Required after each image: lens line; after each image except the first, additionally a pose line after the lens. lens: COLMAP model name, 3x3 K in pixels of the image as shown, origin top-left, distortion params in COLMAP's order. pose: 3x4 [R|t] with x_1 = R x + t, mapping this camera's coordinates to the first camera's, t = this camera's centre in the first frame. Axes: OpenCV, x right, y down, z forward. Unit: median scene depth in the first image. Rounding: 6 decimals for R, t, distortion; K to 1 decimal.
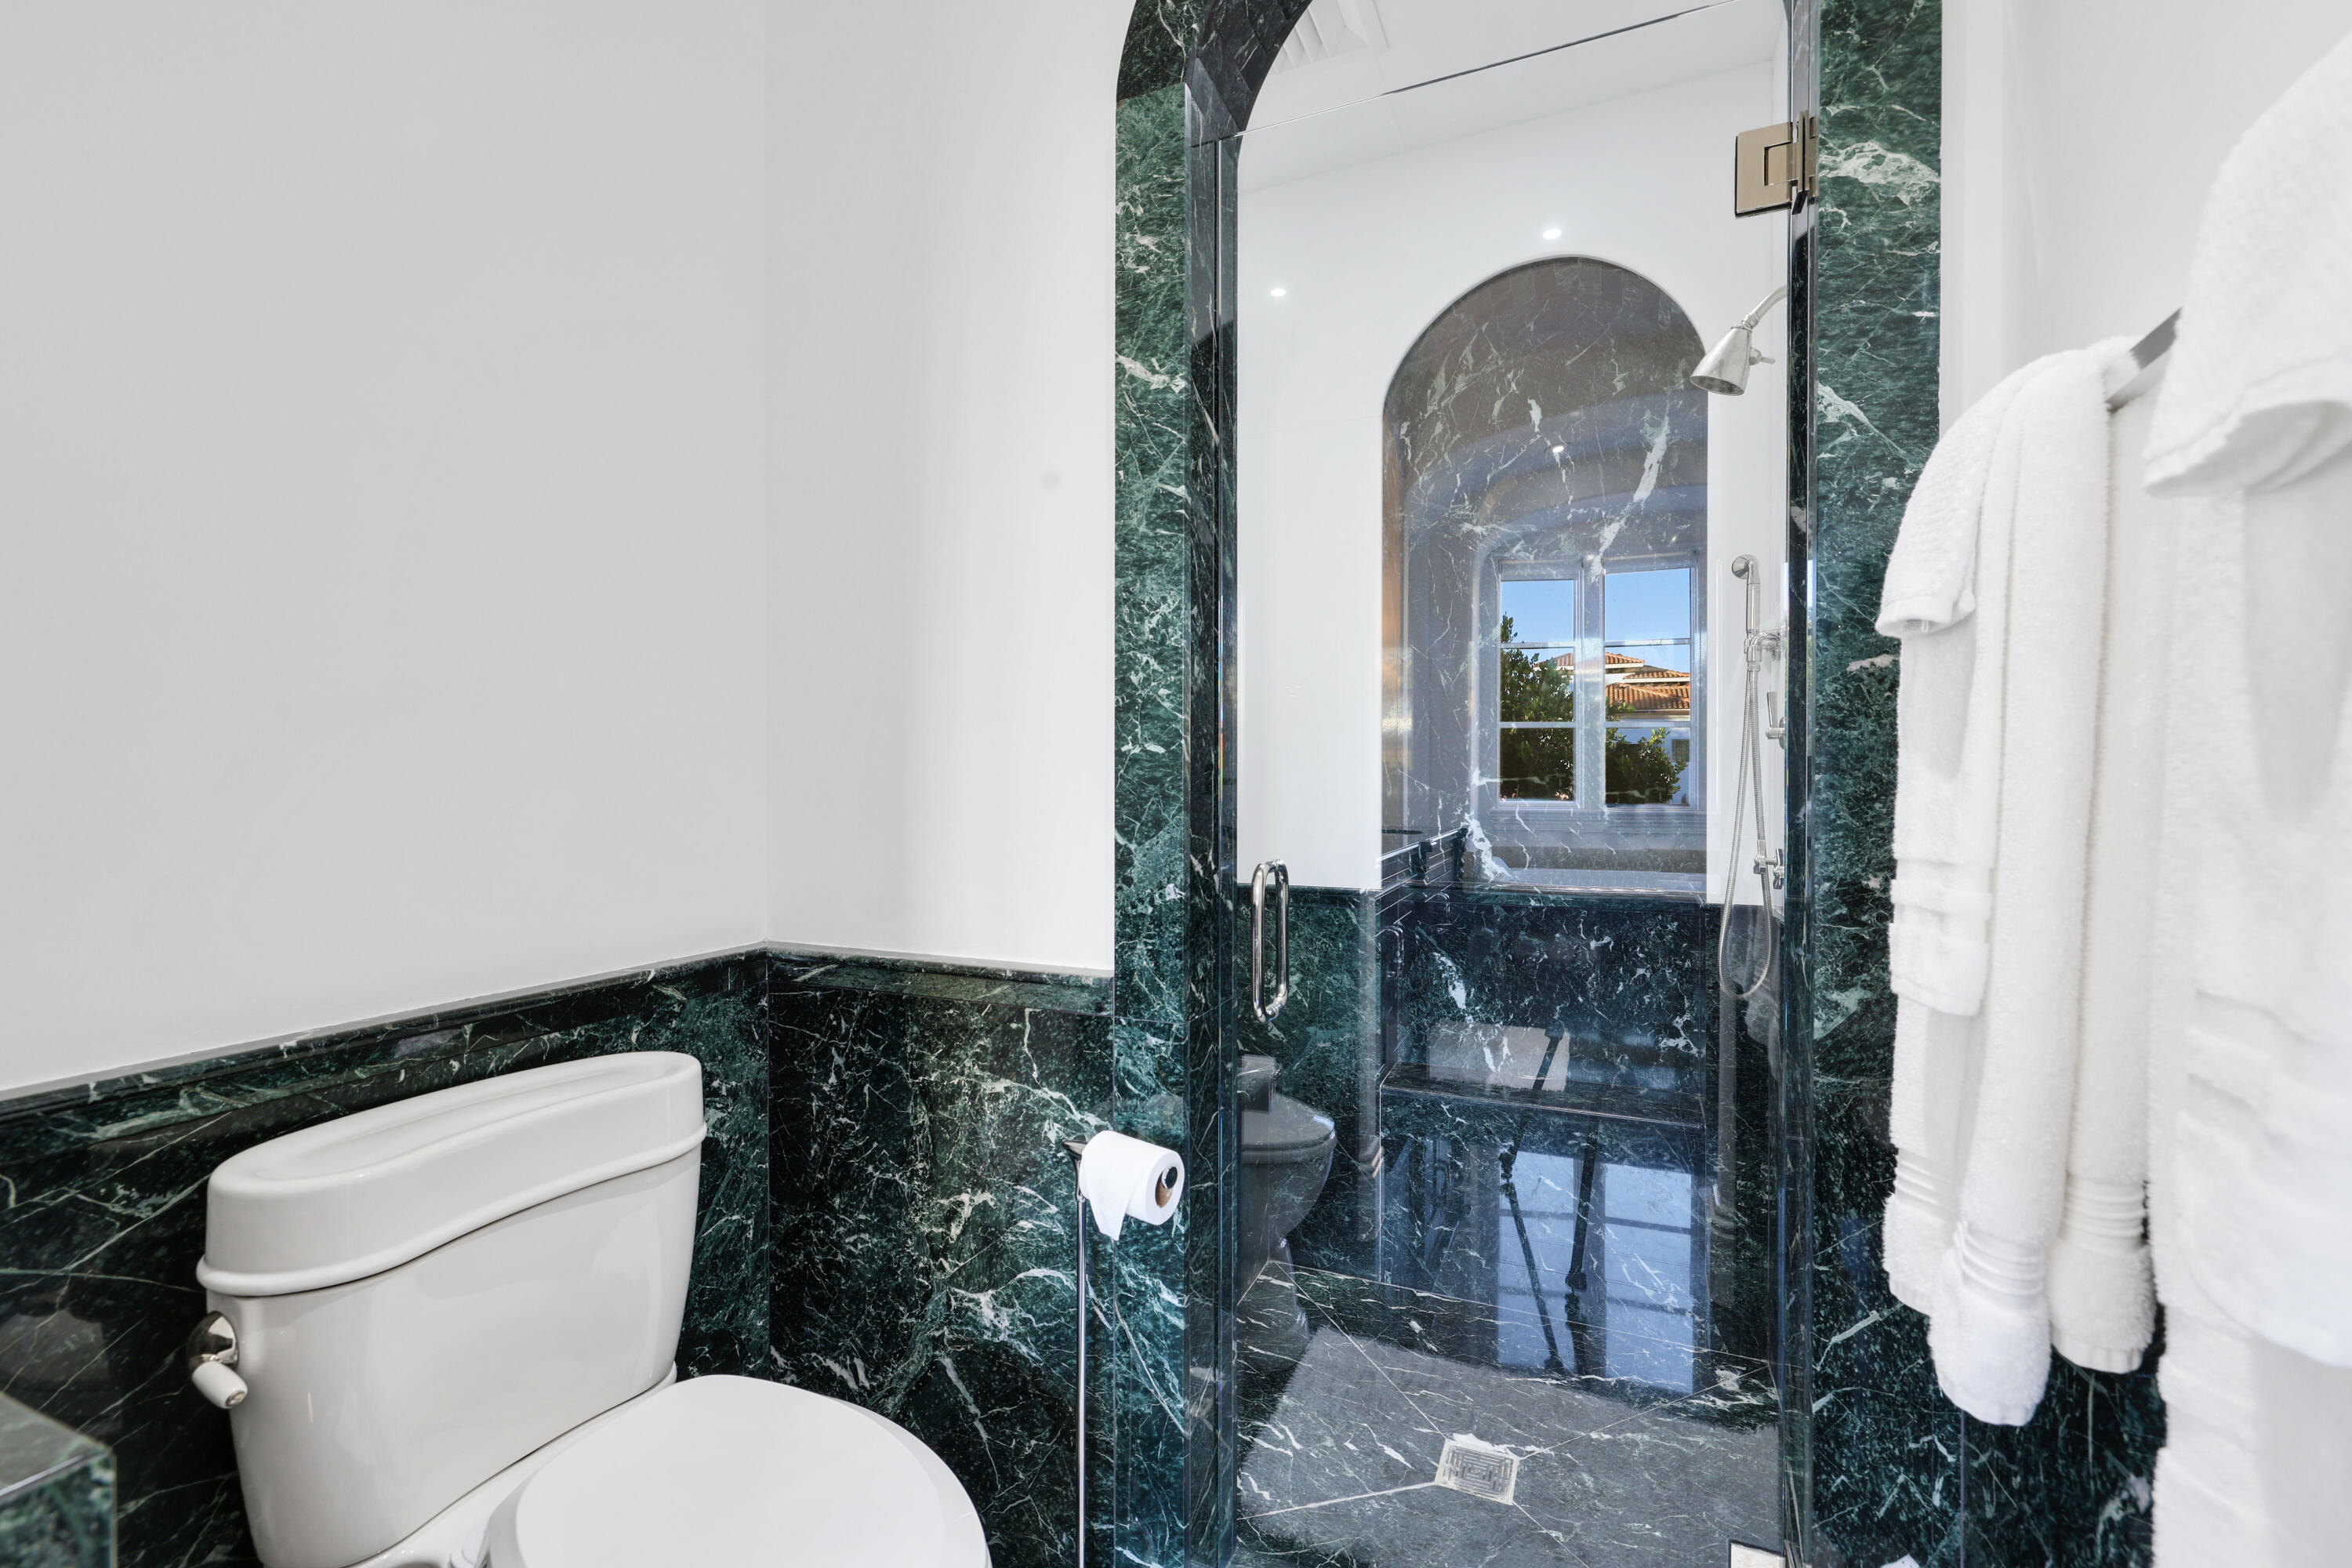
lens RADIAL K [[1013.5, 0, 1192.4], [0, 1013.5, 785.8], [0, 0, 1]] dist [-0.001606, 0.000008]
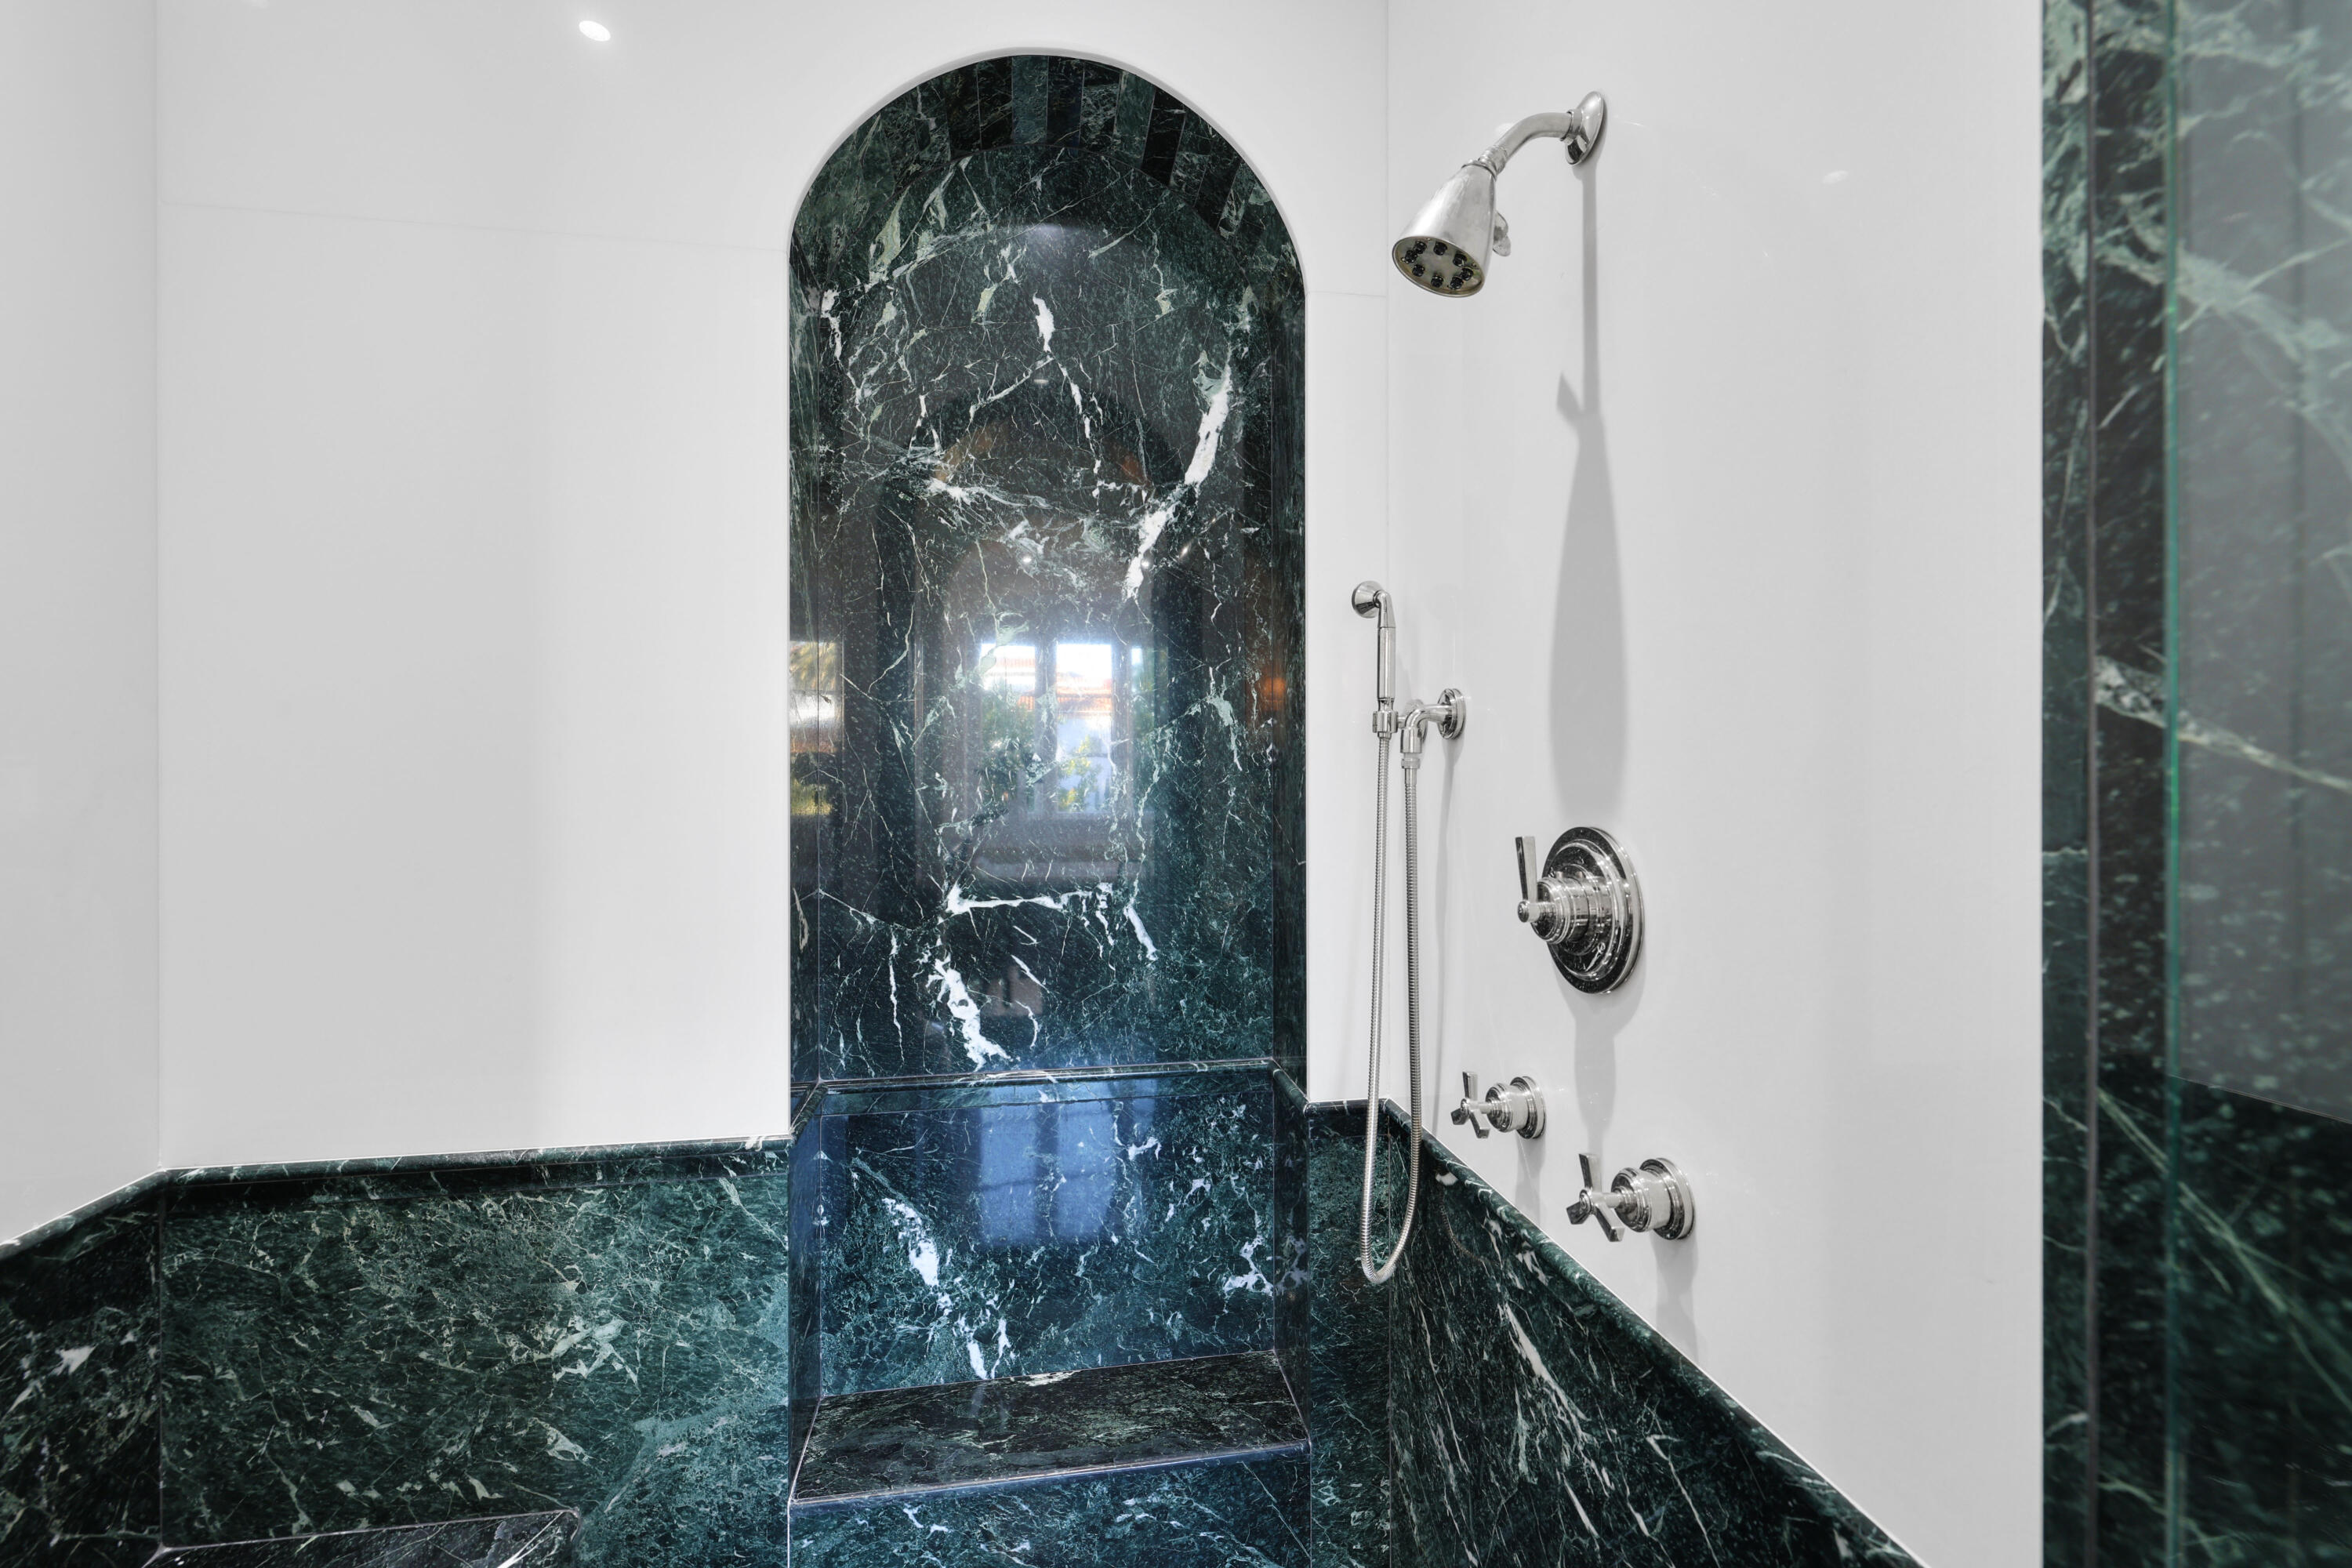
lens RADIAL K [[1013.5, 0, 1192.4], [0, 1013.5, 785.8], [0, 0, 1]] dist [-0.001606, 0.000008]
pose [[0.847860, -0.004127, 0.530204, 0.082162], [0.001266, 0.999983, 0.005760, -0.083298], [-0.530219, -0.004212, 0.847850, 0.424137]]
